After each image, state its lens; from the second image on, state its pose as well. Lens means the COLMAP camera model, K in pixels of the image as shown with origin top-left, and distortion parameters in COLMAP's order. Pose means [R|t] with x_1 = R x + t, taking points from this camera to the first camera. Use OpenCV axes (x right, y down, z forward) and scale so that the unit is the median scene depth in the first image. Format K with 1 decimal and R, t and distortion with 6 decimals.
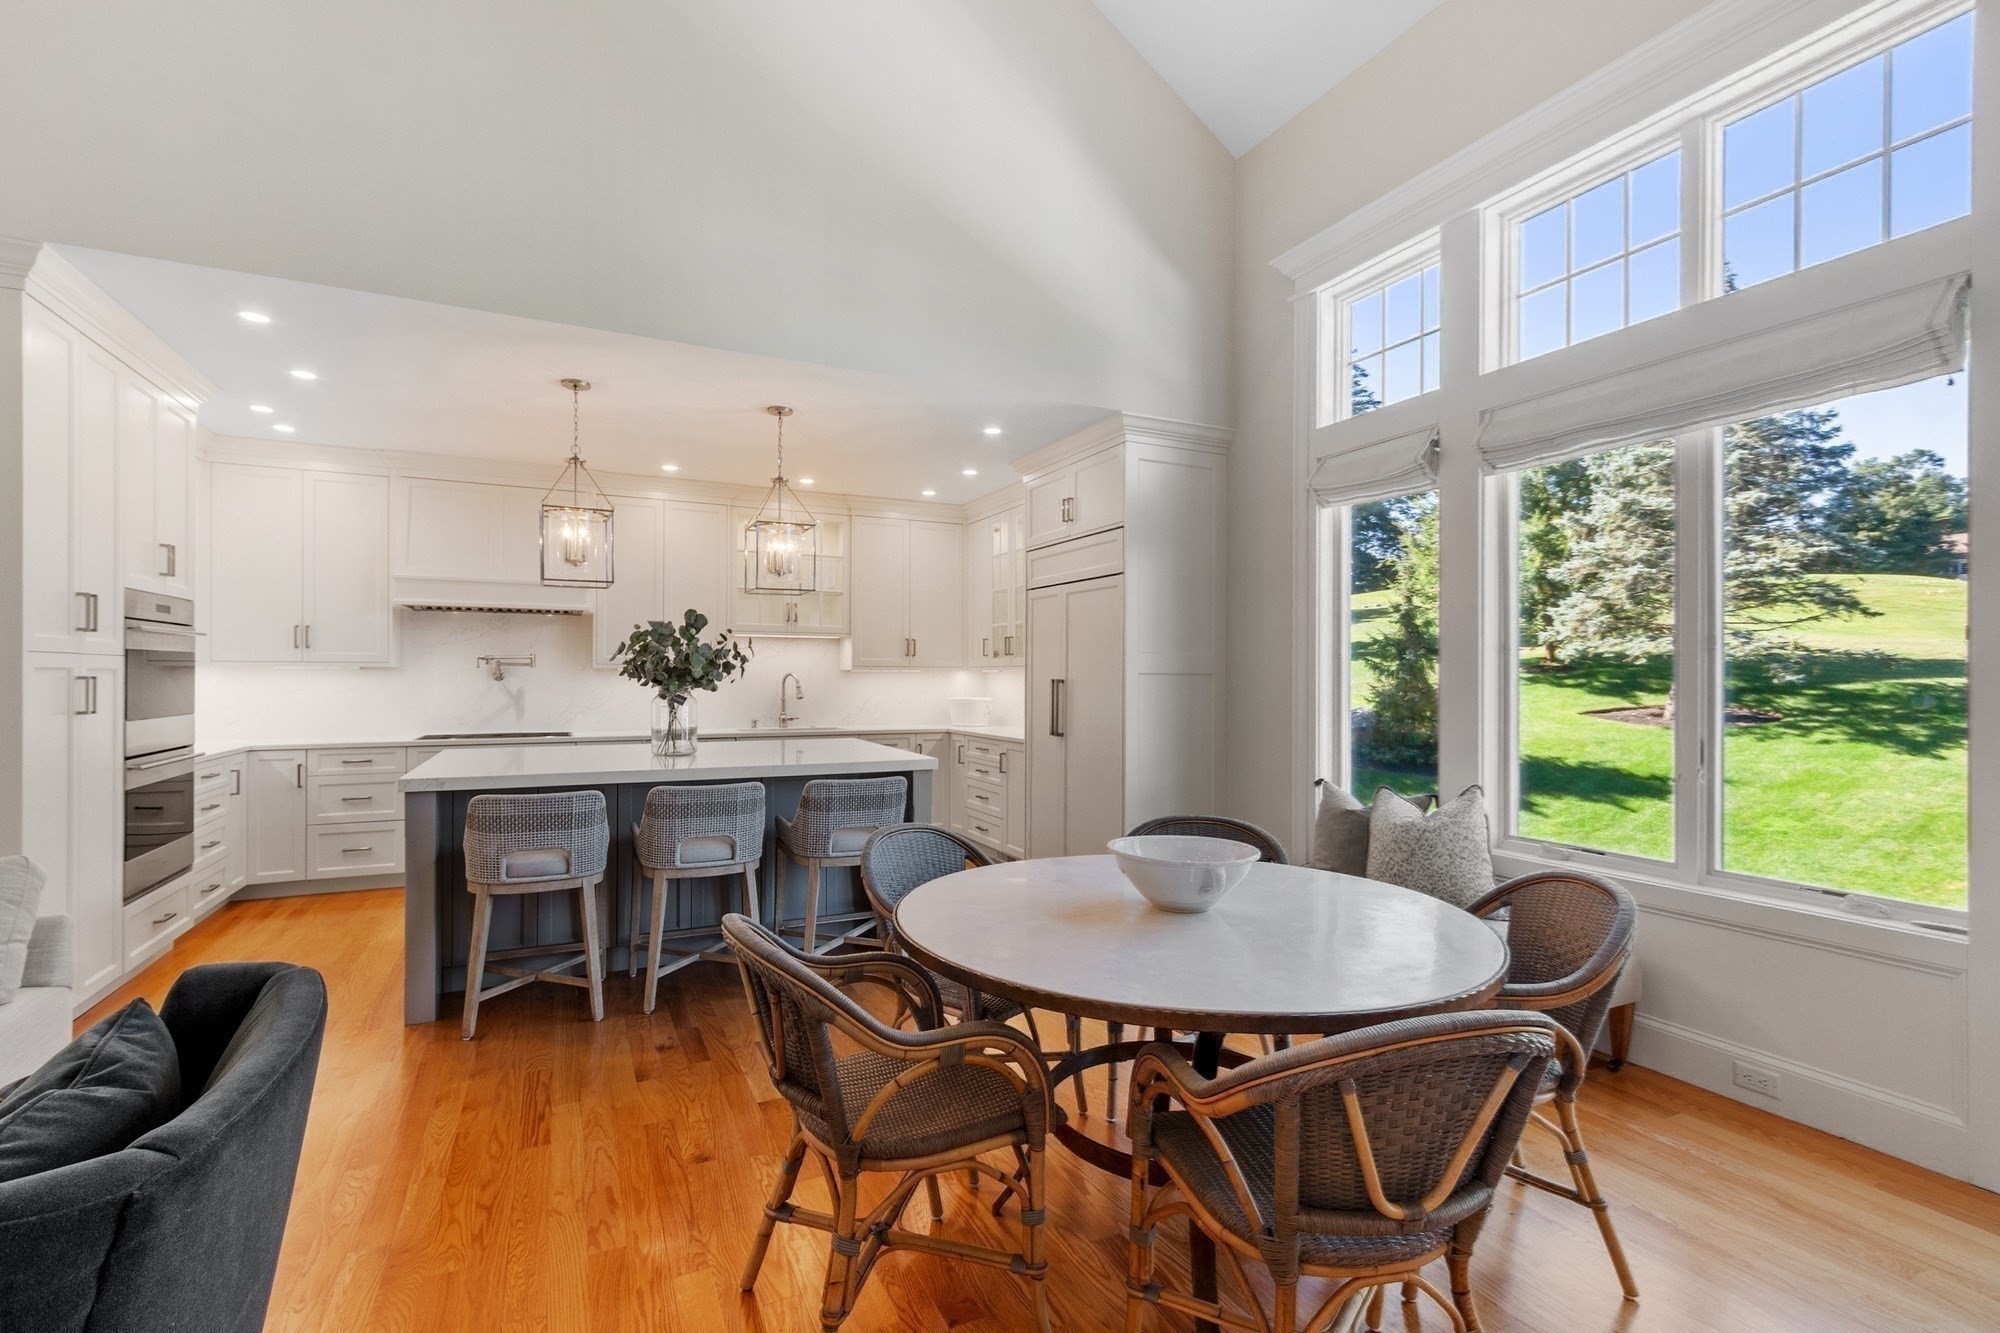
lens RADIAL K [[873.9, 0, 992.5], [0, 873.9, 673.7], [0, 0, 1]] dist [0.009622, 0.000210]
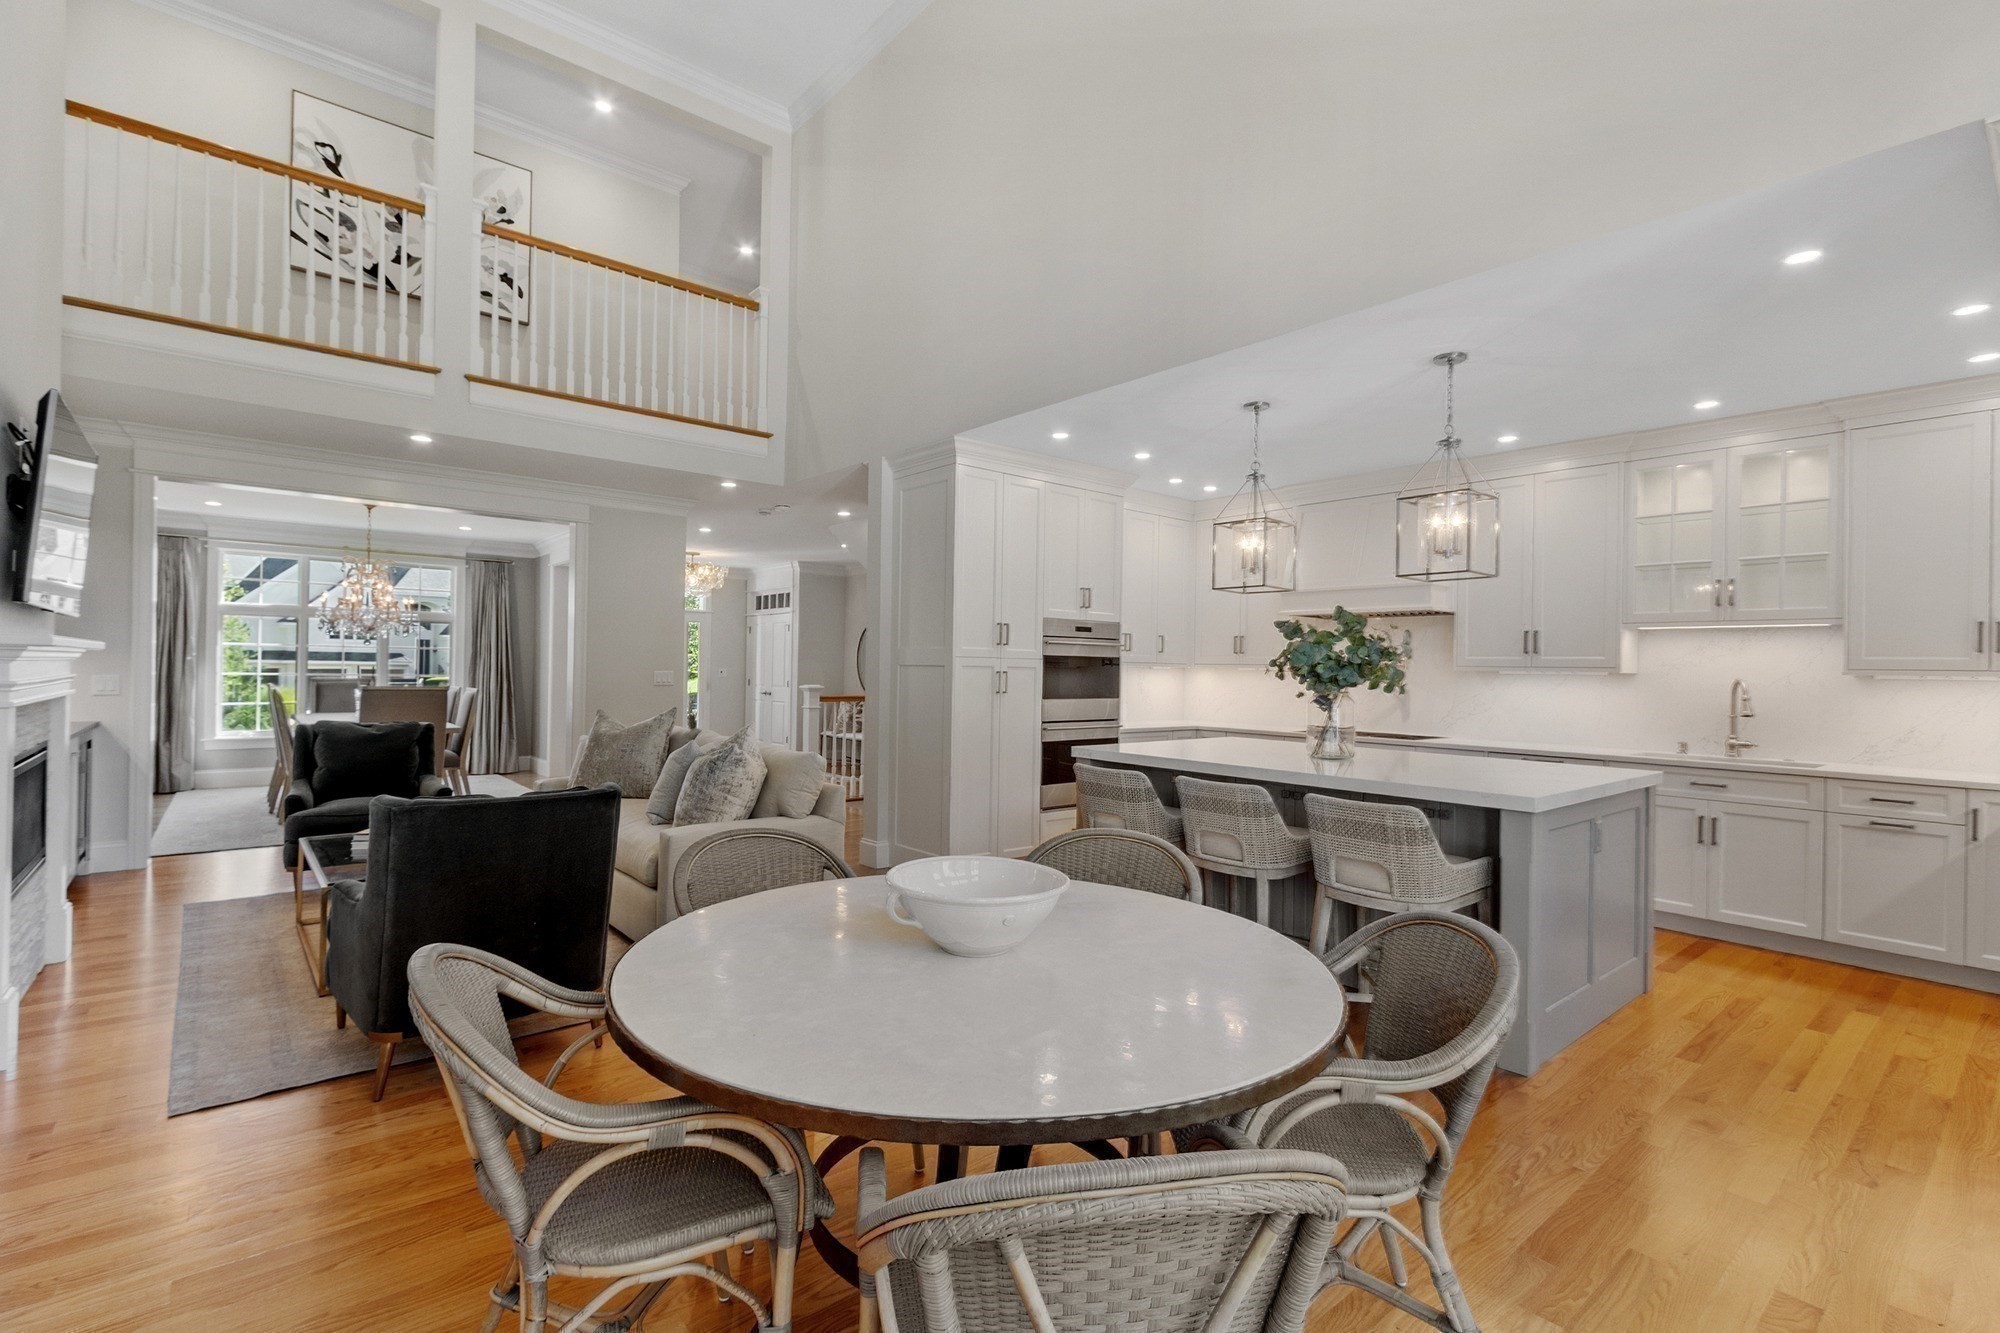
lens RADIAL K [[907.3, 0, 987.8], [0, 907.3, 664.4], [0, 0, 1]] dist [0.000150, 0.000085]
pose [[0.260515, -0.005642, -0.965453, 0.498140], [-0.013777, 0.999859, -0.009561, 0.004674], [0.965372, 0.015792, 0.260401, 0.375168]]
